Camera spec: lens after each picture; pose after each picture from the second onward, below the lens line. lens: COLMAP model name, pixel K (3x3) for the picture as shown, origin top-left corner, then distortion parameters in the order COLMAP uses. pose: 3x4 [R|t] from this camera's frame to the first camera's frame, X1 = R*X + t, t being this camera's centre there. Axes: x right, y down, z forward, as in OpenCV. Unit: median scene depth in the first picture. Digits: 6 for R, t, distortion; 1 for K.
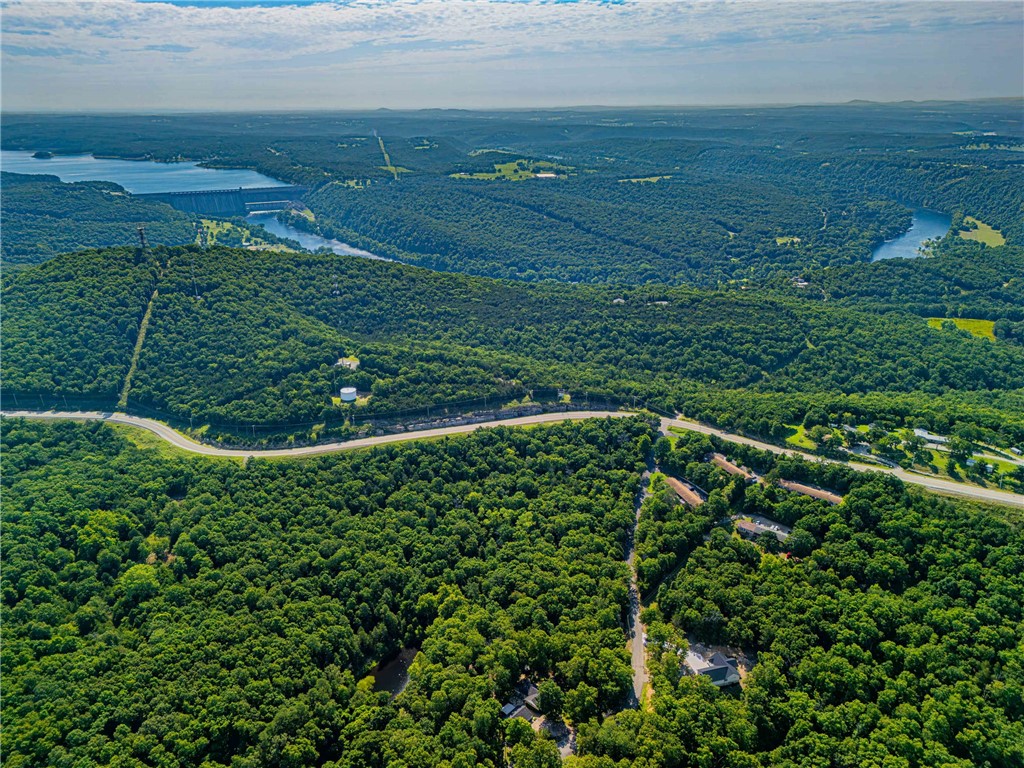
lens RADIAL K [[740.9, 0, 512.0], [0, 740.9, 384.0], [0, 0, 1]] dist [0.079619, -0.088033]
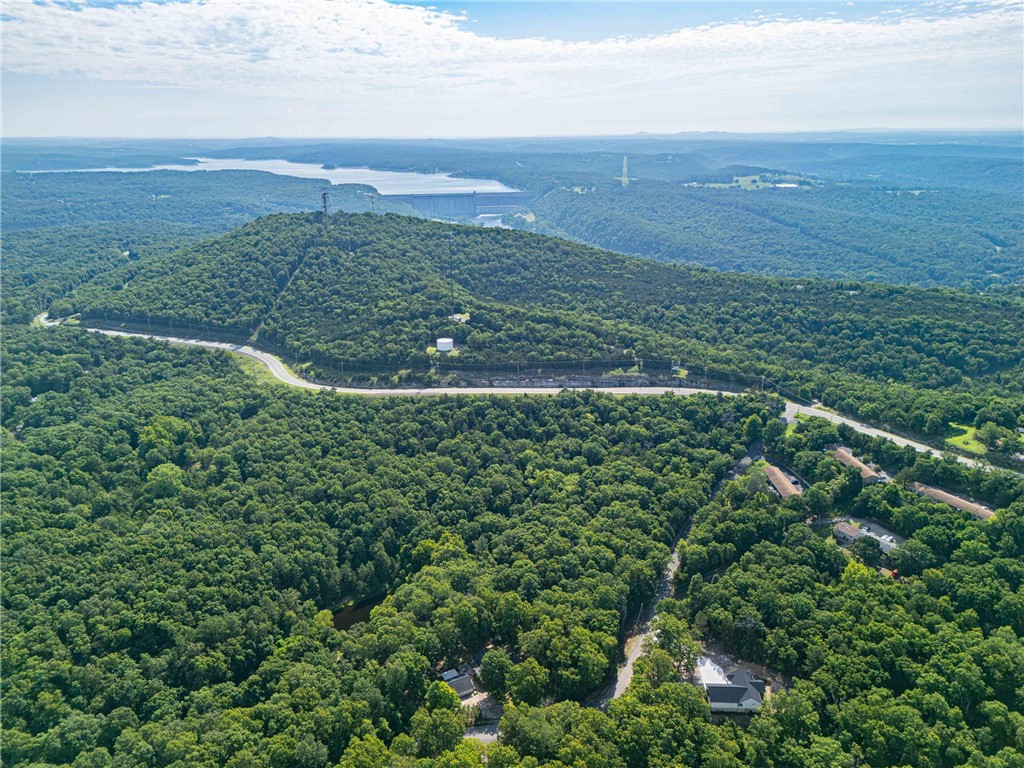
lens RADIAL K [[740.9, 0, 512.0], [0, 740.9, 384.0], [0, 0, 1]] dist [0.079619, -0.088033]
pose [[0.948895, 0.099754, -0.299411, 0.169551], [-0.107623, 0.994143, -0.009866, 0.071794], [0.296673, 0.041585, 0.954073, 0.136317]]
